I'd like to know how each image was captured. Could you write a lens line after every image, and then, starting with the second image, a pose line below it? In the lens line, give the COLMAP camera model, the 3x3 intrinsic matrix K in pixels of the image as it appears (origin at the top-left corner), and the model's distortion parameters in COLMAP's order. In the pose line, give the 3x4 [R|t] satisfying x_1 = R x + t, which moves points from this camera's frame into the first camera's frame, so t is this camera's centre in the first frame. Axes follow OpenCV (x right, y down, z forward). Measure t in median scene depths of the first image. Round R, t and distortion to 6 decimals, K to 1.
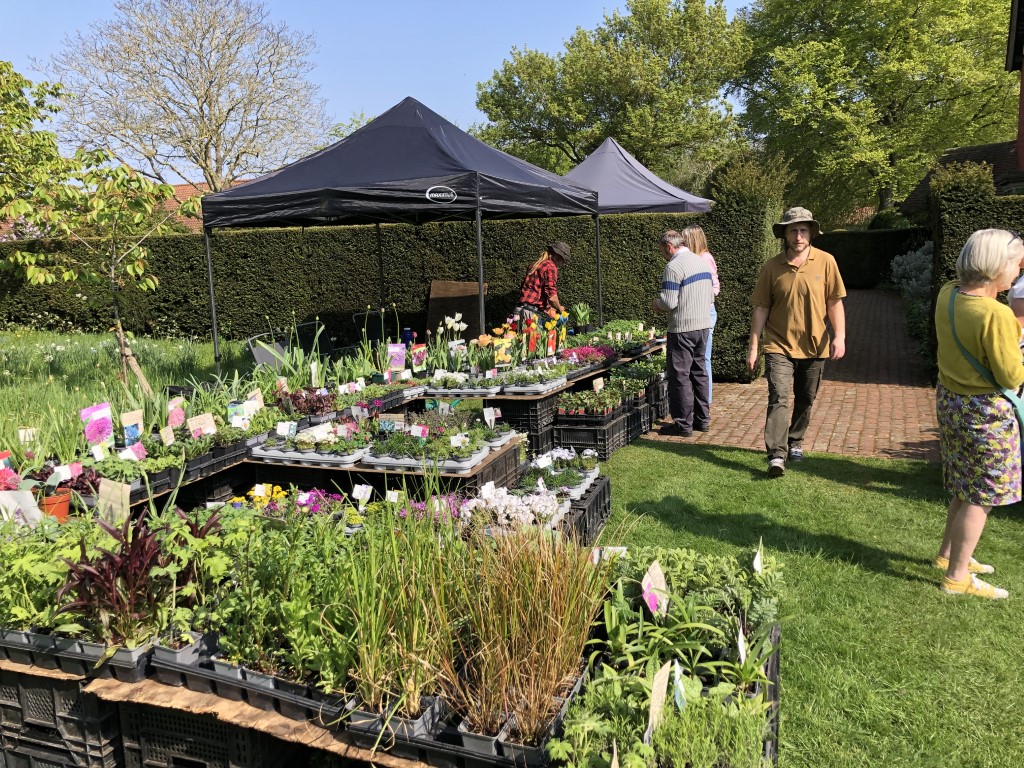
lens RADIAL K [[857.6, 0, 512.0], [0, 857.6, 384.0], [0, 0, 1]] dist [0.018665, -0.012780]
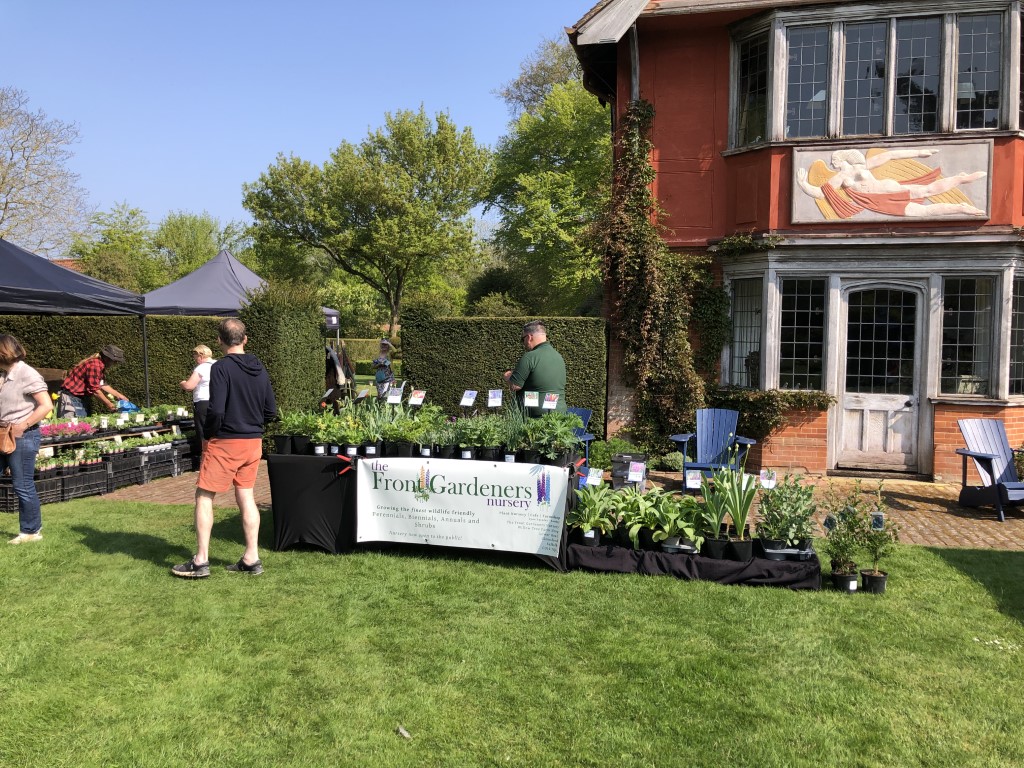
lens RADIAL K [[857.6, 0, 512.0], [0, 857.6, 384.0], [0, 0, 1]] dist [0.018665, -0.012780]
pose [[0.978762, 0.028697, 0.202983, 0.084153], [-0.005727, 0.993595, -0.112856, 0.006426], [-0.204922, 0.109297, 0.972657, -0.057796]]
